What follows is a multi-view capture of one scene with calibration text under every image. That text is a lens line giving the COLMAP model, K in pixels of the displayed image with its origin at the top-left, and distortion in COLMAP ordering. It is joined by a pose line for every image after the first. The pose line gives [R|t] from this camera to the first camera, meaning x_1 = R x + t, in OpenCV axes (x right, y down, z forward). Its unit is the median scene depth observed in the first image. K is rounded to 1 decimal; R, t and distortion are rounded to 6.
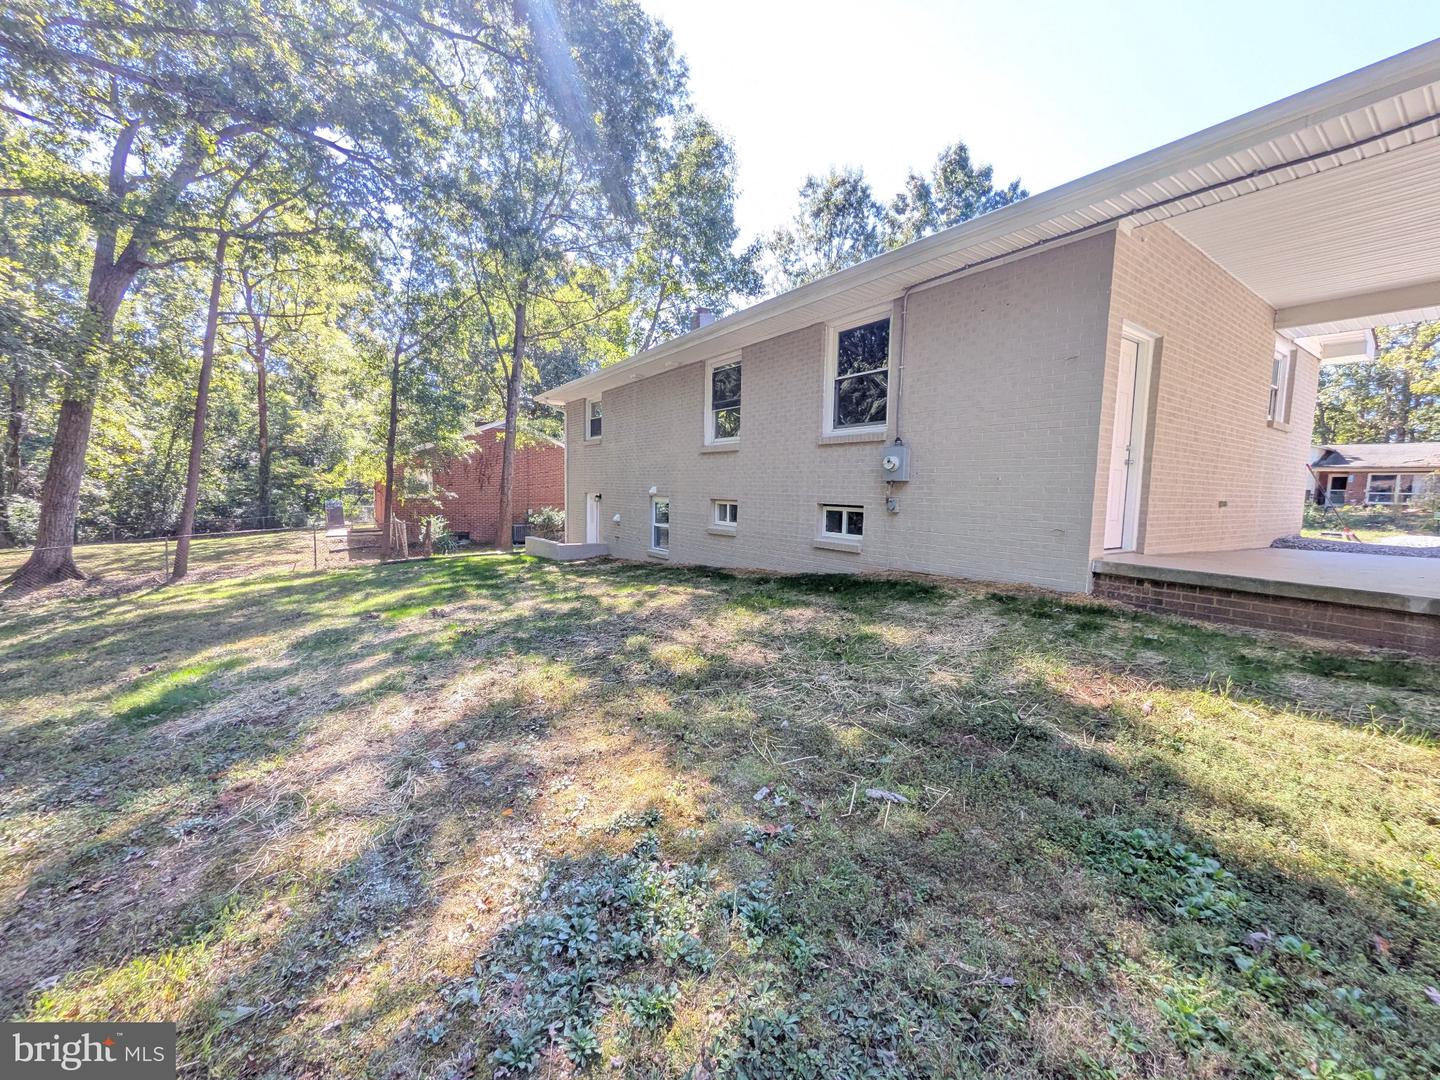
lens RADIAL K [[576.3, 0, 720.6], [0, 576.3, 541.2], [0, 0, 1]] dist [-0.000644, -0.000042]
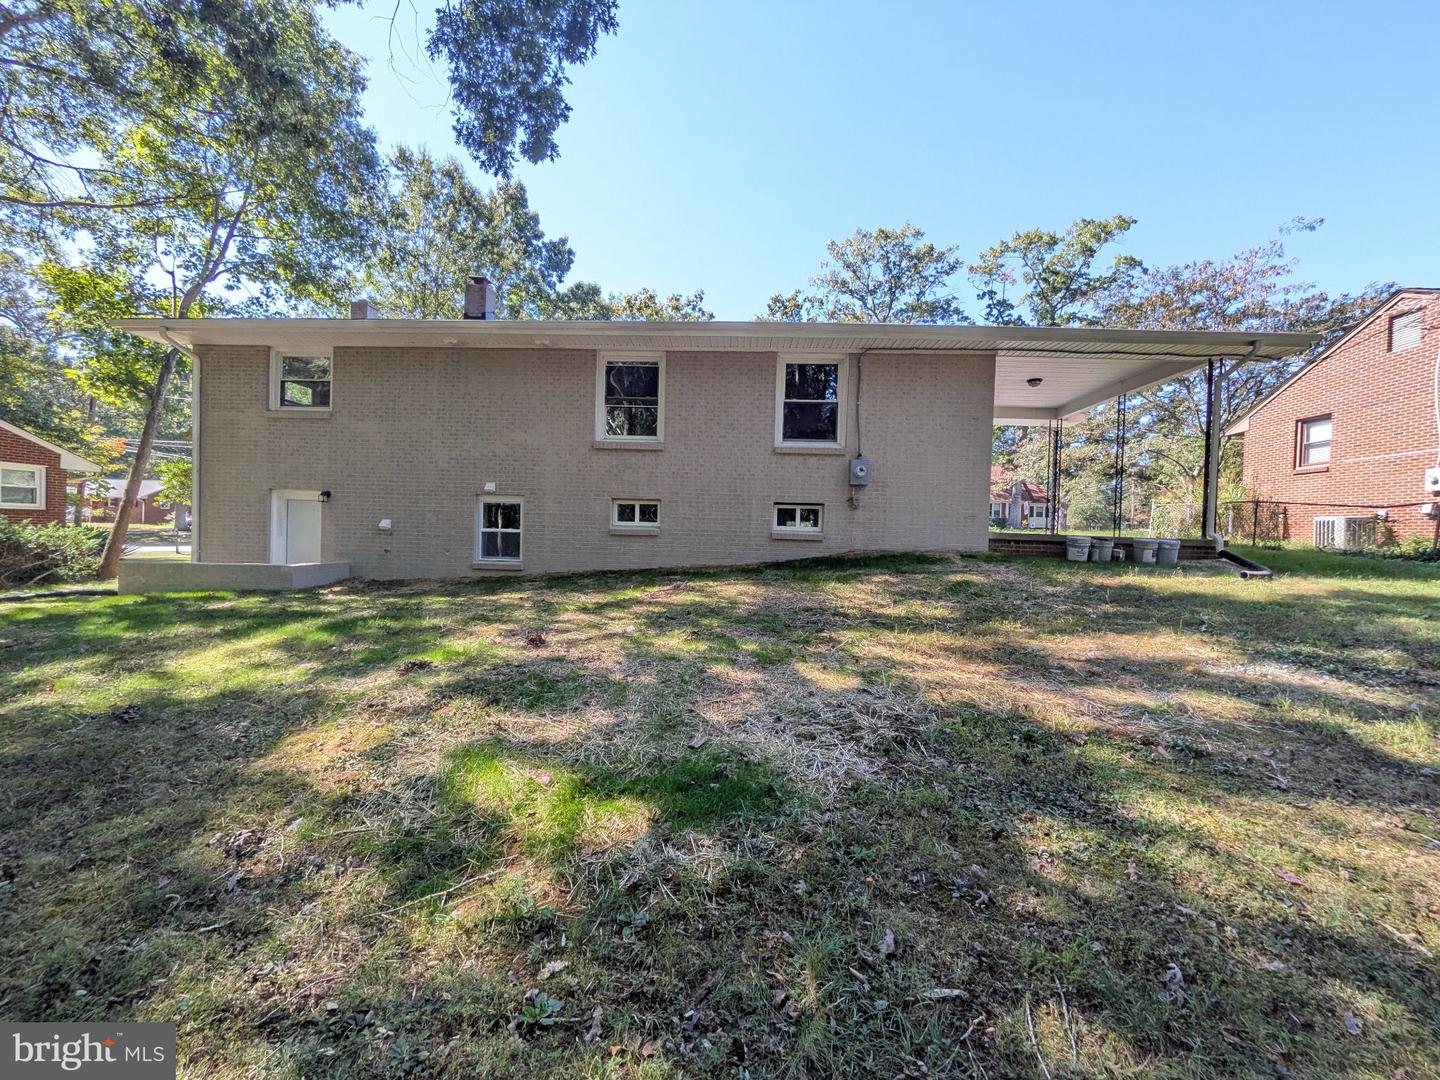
lens RADIAL K [[576.3, 0, 721.0], [0, 576.3, 540.3], [0, 0, 1]] dist [-0.000644, -0.000042]
pose [[0.613999, -0.022445, 0.788988, -0.857610], [0.056589, 0.998275, -0.015640, 0.026892], [-0.787276, 0.054251, 0.614210, 0.369431]]
